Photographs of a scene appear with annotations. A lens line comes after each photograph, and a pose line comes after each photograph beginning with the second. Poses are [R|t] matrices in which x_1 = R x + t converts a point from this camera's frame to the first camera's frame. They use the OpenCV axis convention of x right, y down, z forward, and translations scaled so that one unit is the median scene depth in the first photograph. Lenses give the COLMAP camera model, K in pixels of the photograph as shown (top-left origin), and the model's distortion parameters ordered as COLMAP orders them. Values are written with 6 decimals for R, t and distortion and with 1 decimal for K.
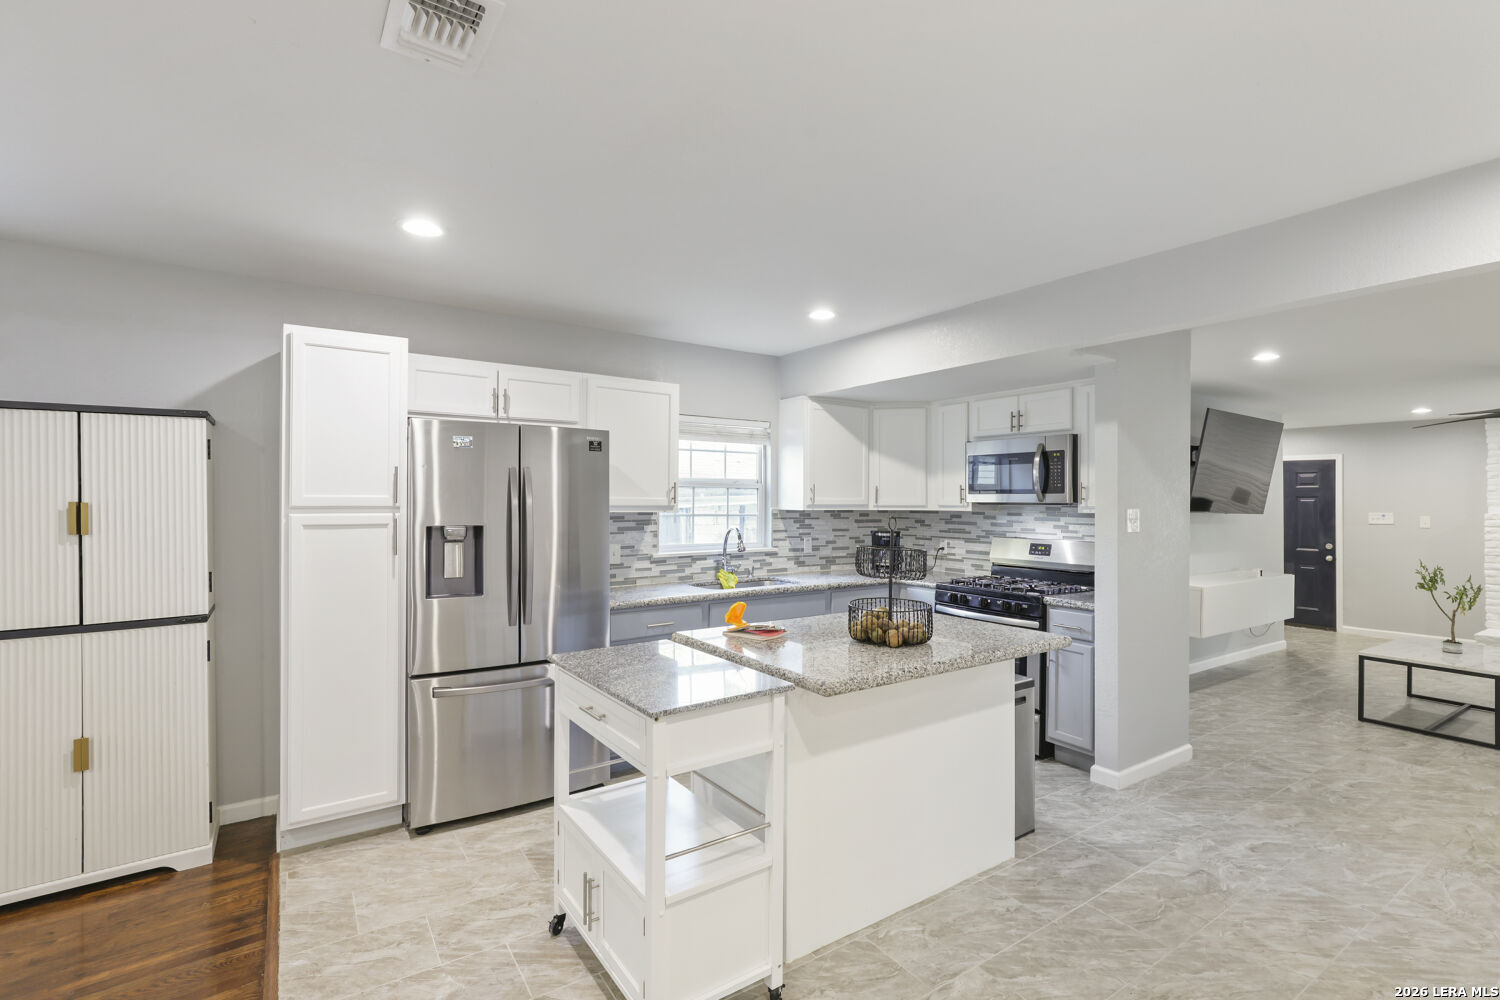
lens RADIAL K [[683.3, 0, 750.0], [0, 683.3, 500.0], [0, 0, 1]] dist [-0.001598, 0.000182]
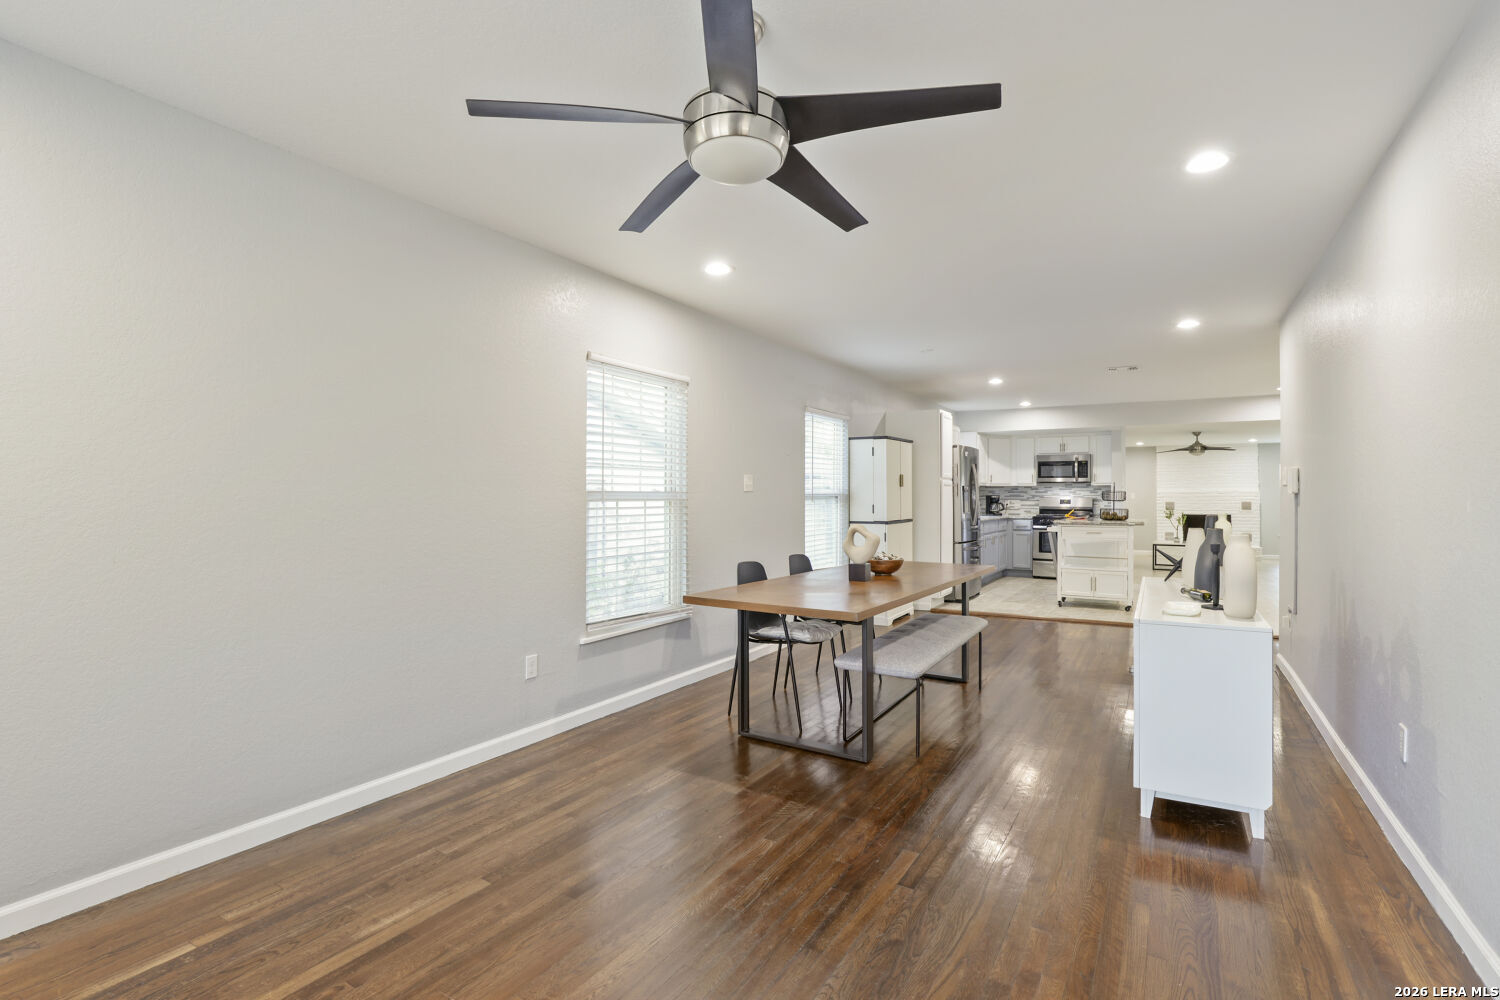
lens RADIAL K [[683.3, 0, 750.0], [0, 683.3, 500.0], [0, 0, 1]] dist [-0.001598, 0.000182]
pose [[0.914000, -0.002416, 0.405707, -1.488227], [-0.000550, 0.999974, 0.007194, 0.048116], [-0.405714, -0.006798, 0.913975, -0.698704]]
